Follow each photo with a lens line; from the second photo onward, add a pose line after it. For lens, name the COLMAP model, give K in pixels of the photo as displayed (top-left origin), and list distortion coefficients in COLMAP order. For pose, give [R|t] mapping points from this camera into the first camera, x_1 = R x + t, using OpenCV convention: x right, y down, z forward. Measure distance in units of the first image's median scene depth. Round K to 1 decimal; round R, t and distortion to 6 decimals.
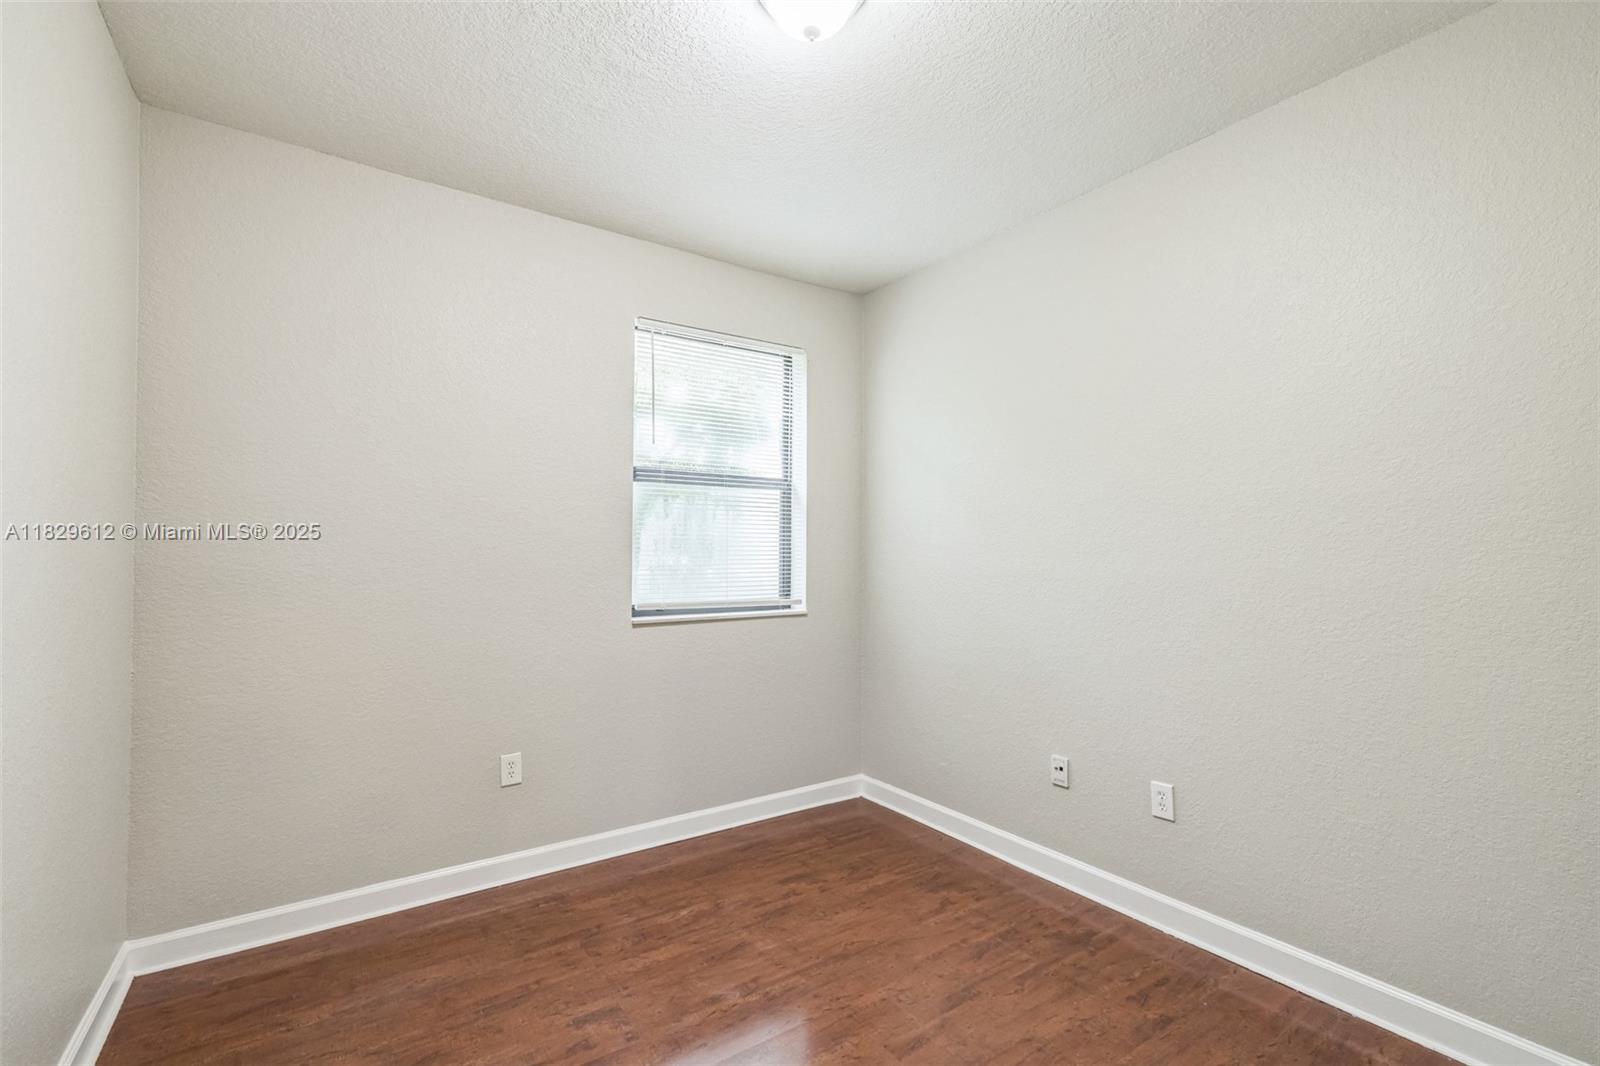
lens RADIAL K [[689.2, 0, 796.1], [0, 689.2, 530.9], [0, 0, 1]] dist [0.006723, -0.000128]
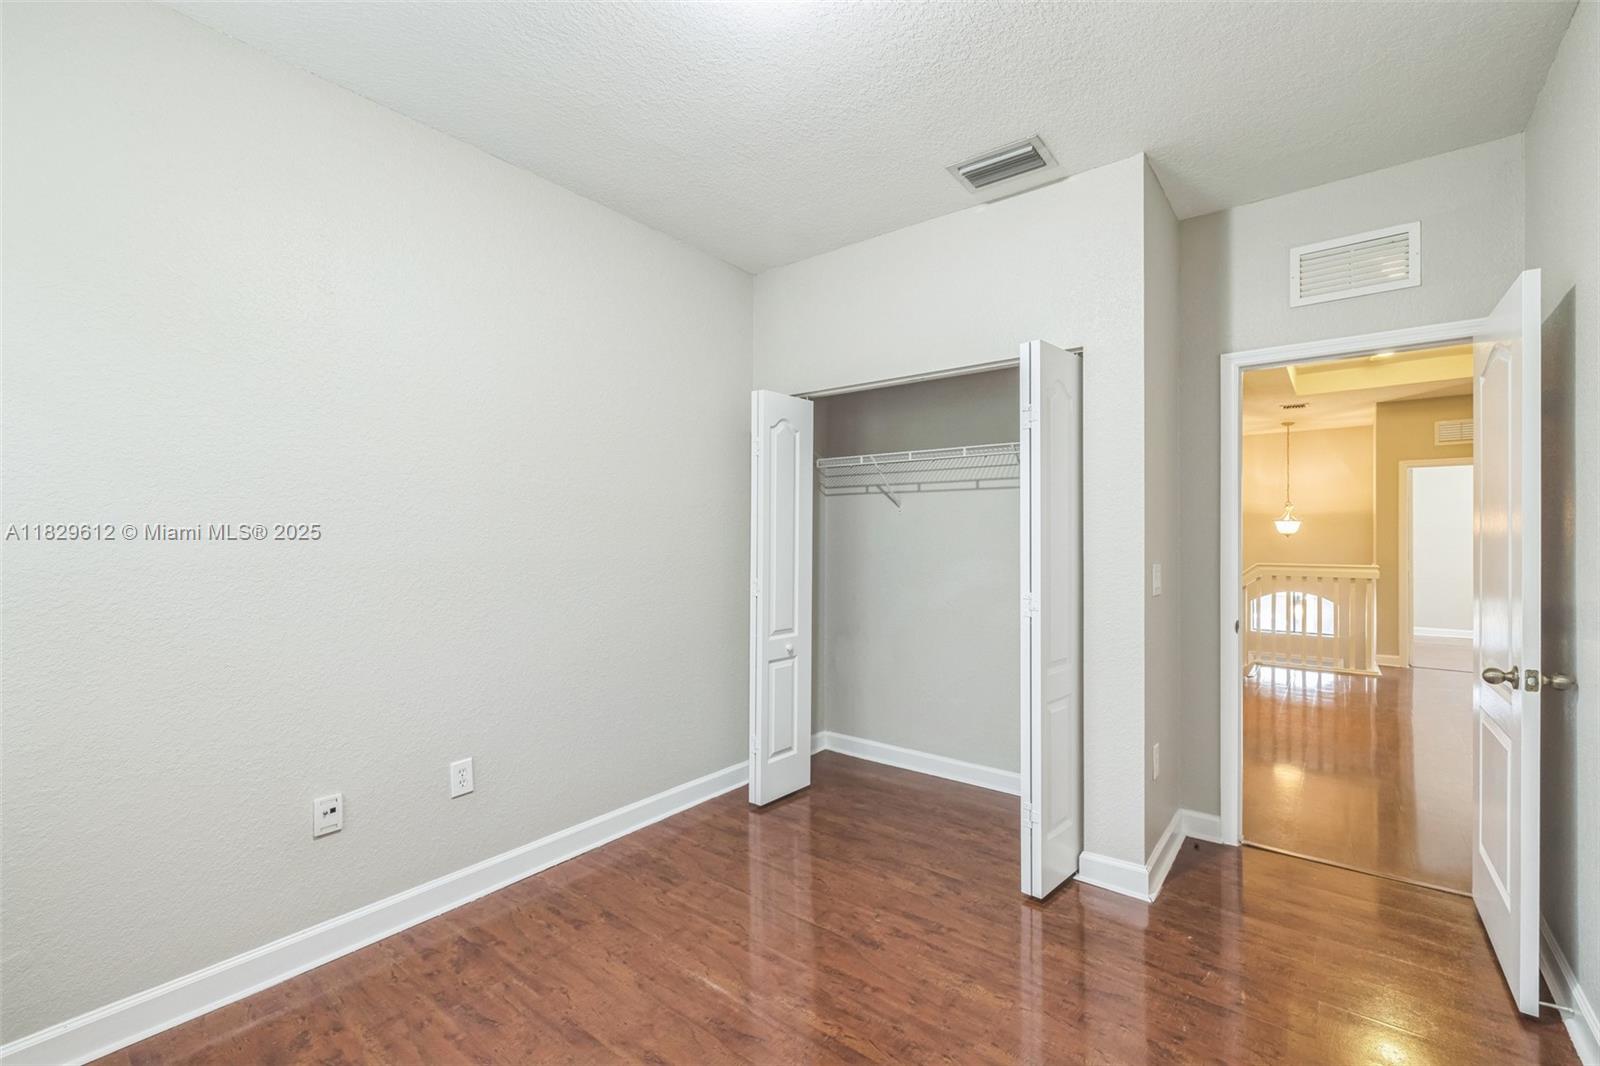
lens RADIAL K [[689.2, 0, 796.1], [0, 689.2, 530.9], [0, 0, 1]] dist [0.006723, -0.000128]
pose [[-0.303824, 0.009646, 0.952679, -0.623919], [-0.039282, 0.998972, -0.022642, 0.034954], [-0.951918, -0.044303, -0.303133, 0.910789]]
